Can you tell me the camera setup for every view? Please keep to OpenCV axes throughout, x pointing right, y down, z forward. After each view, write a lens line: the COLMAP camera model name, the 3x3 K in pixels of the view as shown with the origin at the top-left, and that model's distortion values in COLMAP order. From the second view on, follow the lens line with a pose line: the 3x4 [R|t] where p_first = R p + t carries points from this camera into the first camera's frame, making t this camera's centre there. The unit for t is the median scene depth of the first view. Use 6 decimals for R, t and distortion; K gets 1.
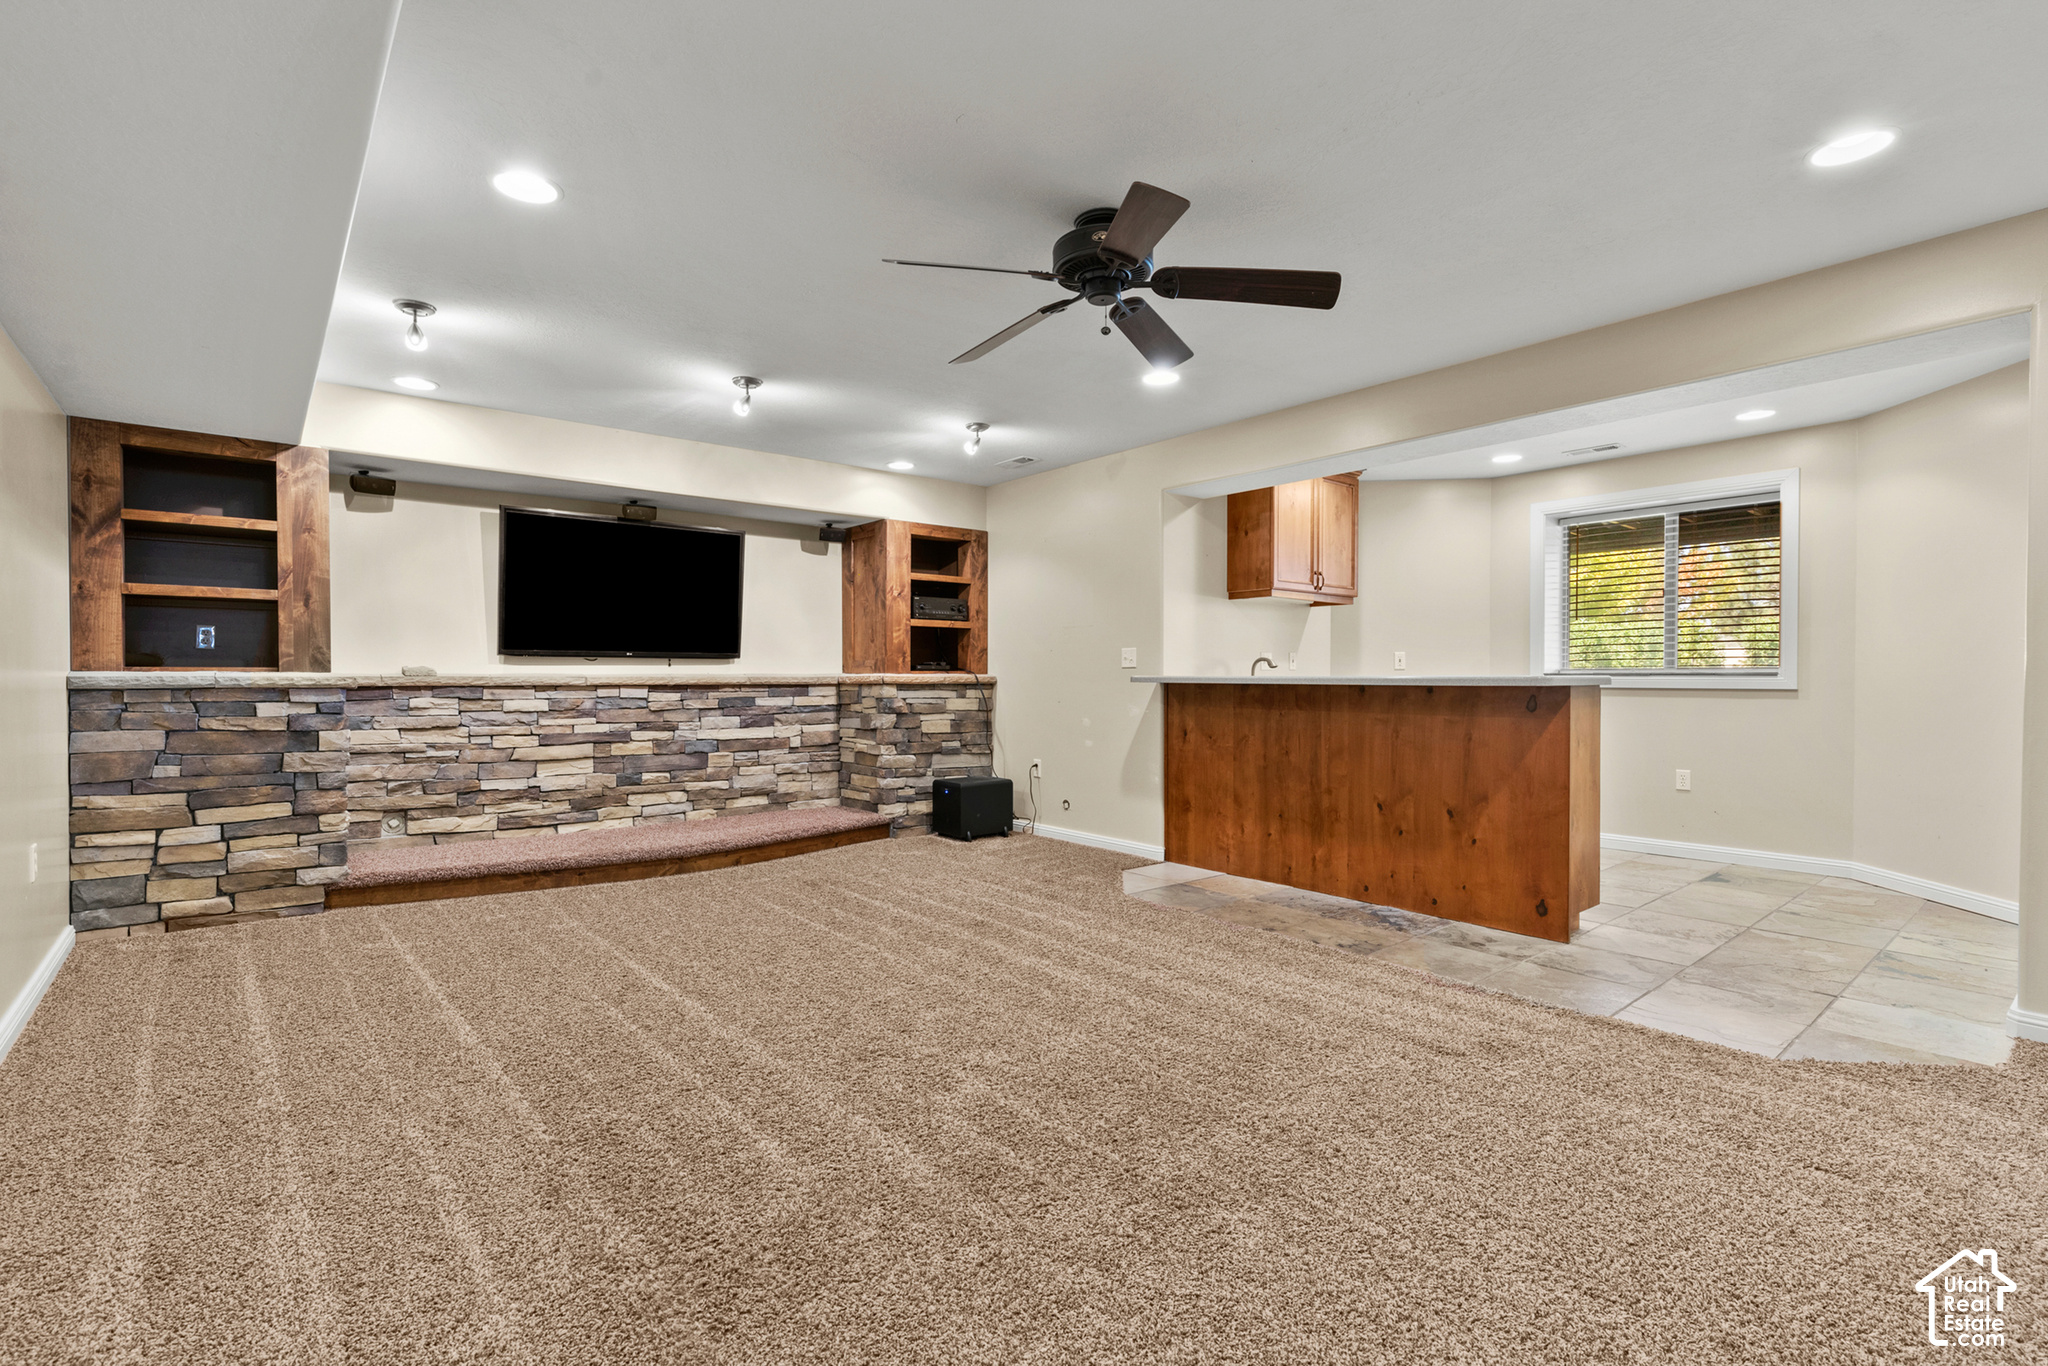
lens RADIAL K [[938.7, 0, 1066.4], [0, 938.7, 687.6], [0, 0, 1]] dist [-0.002548, 0.000525]
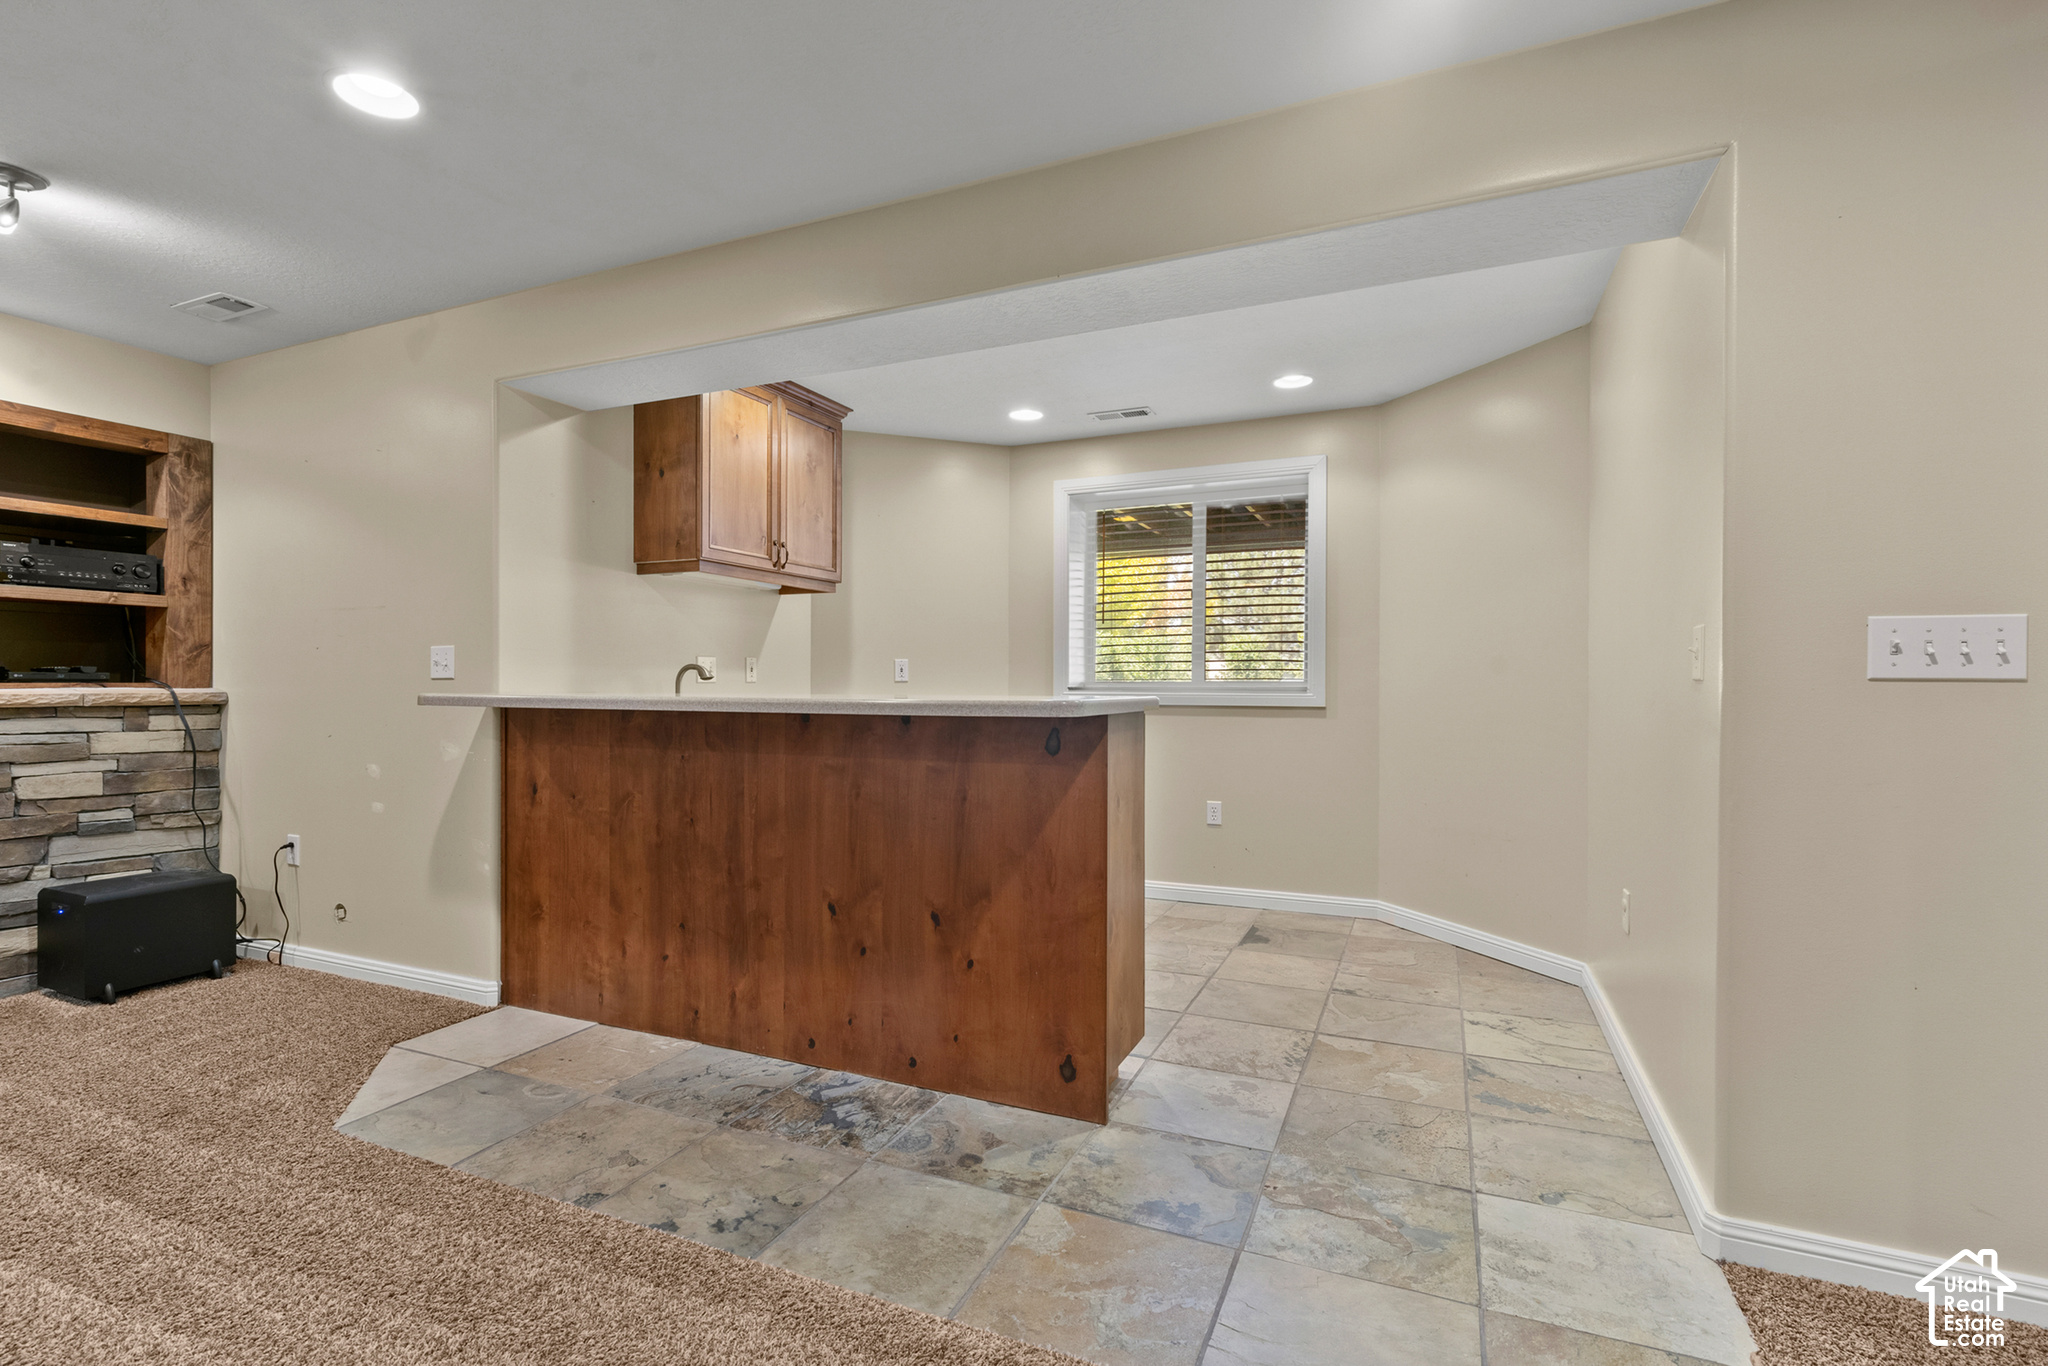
lens RADIAL K [[938.7, 0, 1027.0], [0, 938.7, 684.2], [0, 0, 1]] dist [-0.002548, 0.000525]
pose [[0.909909, 0.002732, 0.414799, 0.161118], [0.001883, 0.999941, -0.010718, -0.011280], [-0.414804, 0.010534, 0.909850, 0.319297]]
